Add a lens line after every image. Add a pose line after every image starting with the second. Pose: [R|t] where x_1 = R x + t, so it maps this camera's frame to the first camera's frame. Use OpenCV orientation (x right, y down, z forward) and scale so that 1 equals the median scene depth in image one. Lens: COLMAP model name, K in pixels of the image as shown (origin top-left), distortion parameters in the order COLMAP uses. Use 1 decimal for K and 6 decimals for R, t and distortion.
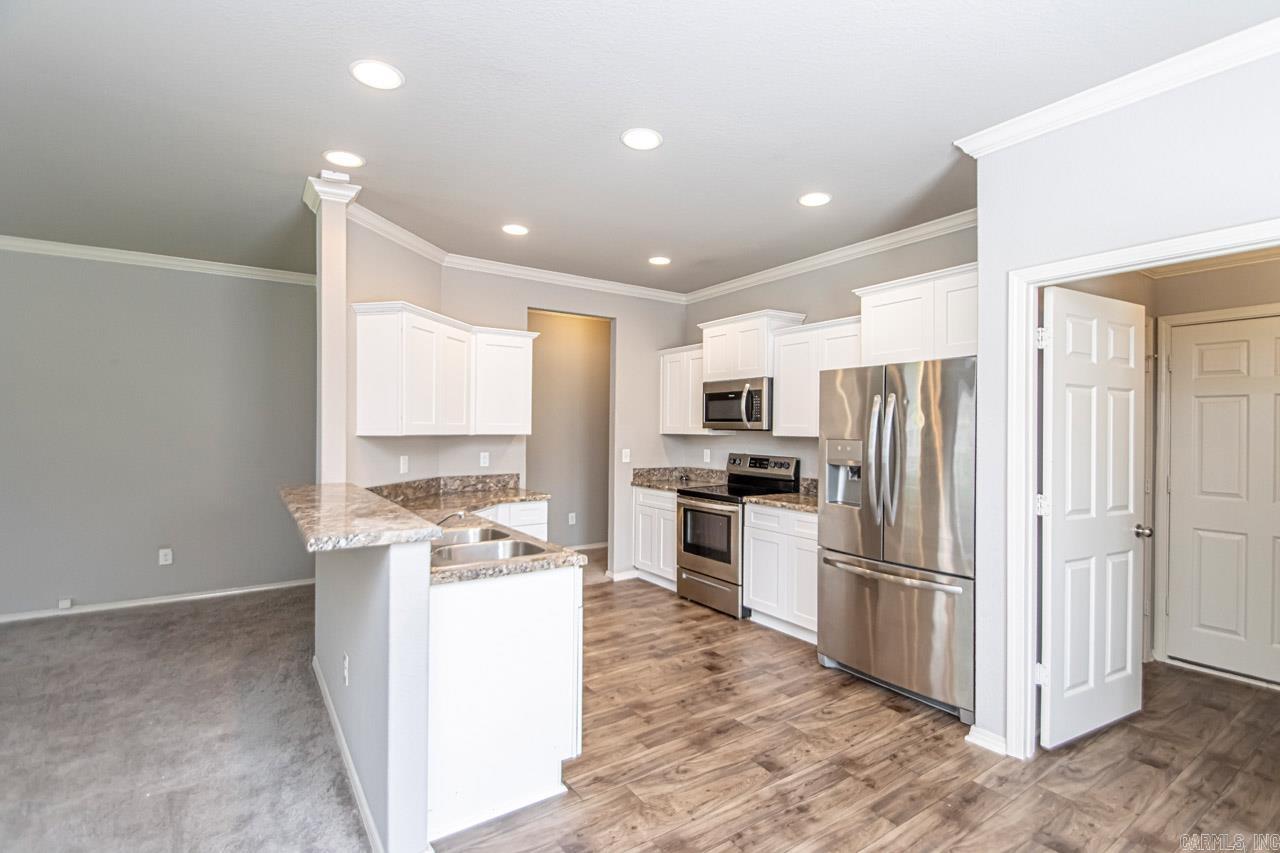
lens RADIAL K [[618.2, 0, 655.4], [0, 618.2, 427.6], [0, 0, 1]] dist [0.024129, -0.017851]
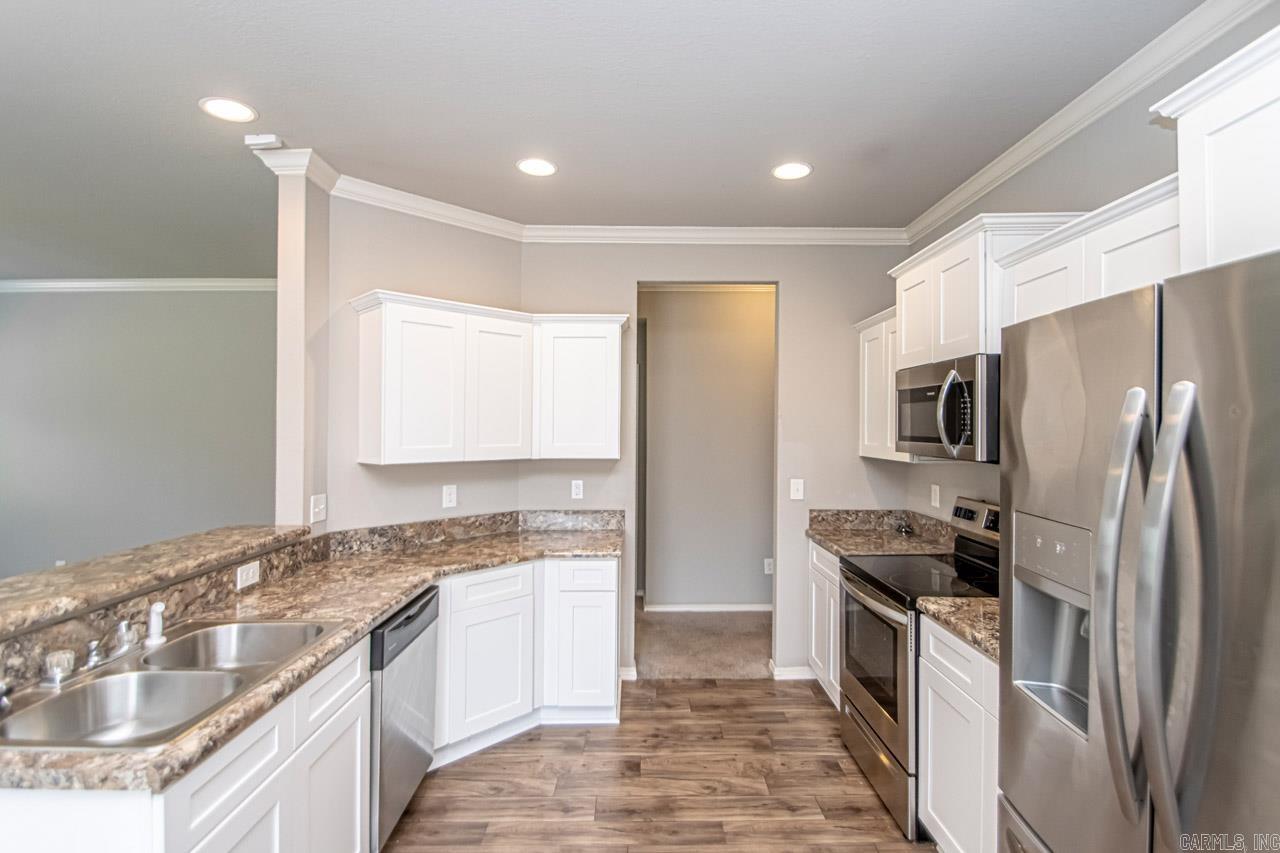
lens RADIAL K [[618.2, 0, 650.1], [0, 618.2, 420.3], [0, 0, 1]] dist [0.024129, -0.017851]
pose [[0.824703, -0.009290, -0.565489, 0.239258], [0.005302, 0.999948, -0.008695, -0.027352], [0.565541, 0.004172, 0.824710, 0.447947]]
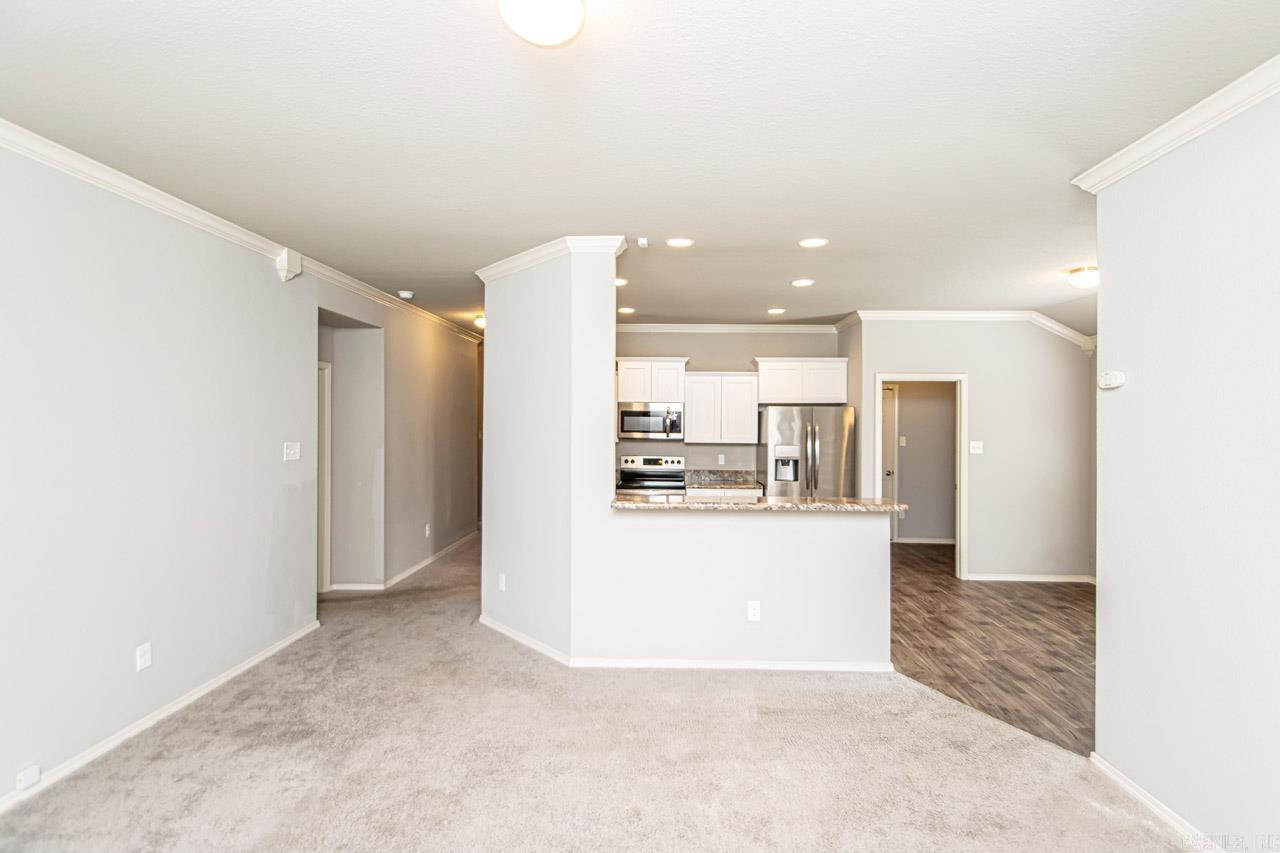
lens RADIAL K [[618.2, 0, 672.3], [0, 618.2, 424.0], [0, 0, 1]] dist [0.024129, -0.017851]
pose [[0.576042, -0.008196, 0.817379, -1.036978], [-0.004978, 0.999896, 0.013534, -0.051148], [-0.817405, -0.011865, 0.575942, 0.170284]]
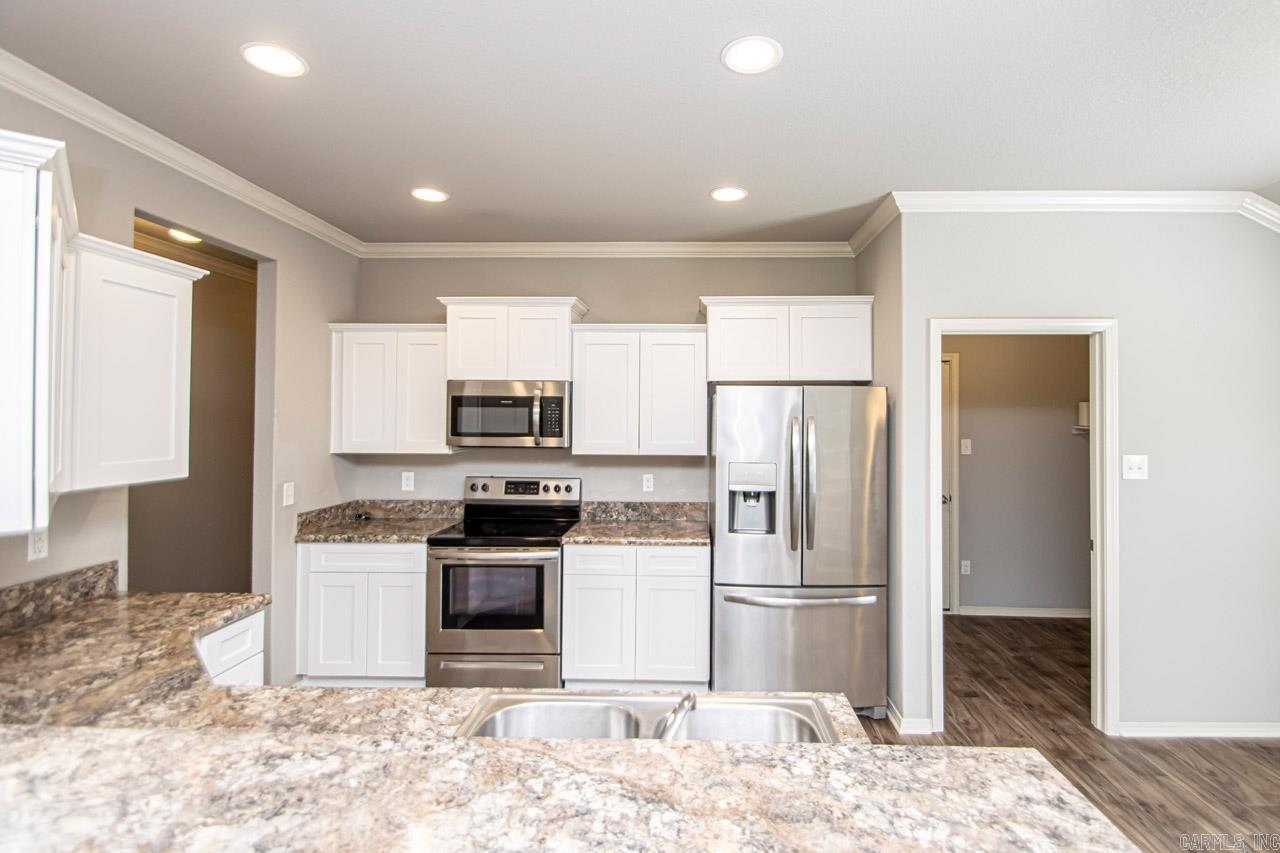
lens RADIAL K [[618.2, 0, 686.4], [0, 618.2, 413.1], [0, 0, 1]] dist [0.024129, -0.017851]
pose [[0.586123, -0.004071, 0.810212, -0.375786], [-0.002739, 0.999972, 0.007005, -0.046709], [-0.810217, -0.006325, 0.586095, 0.406664]]
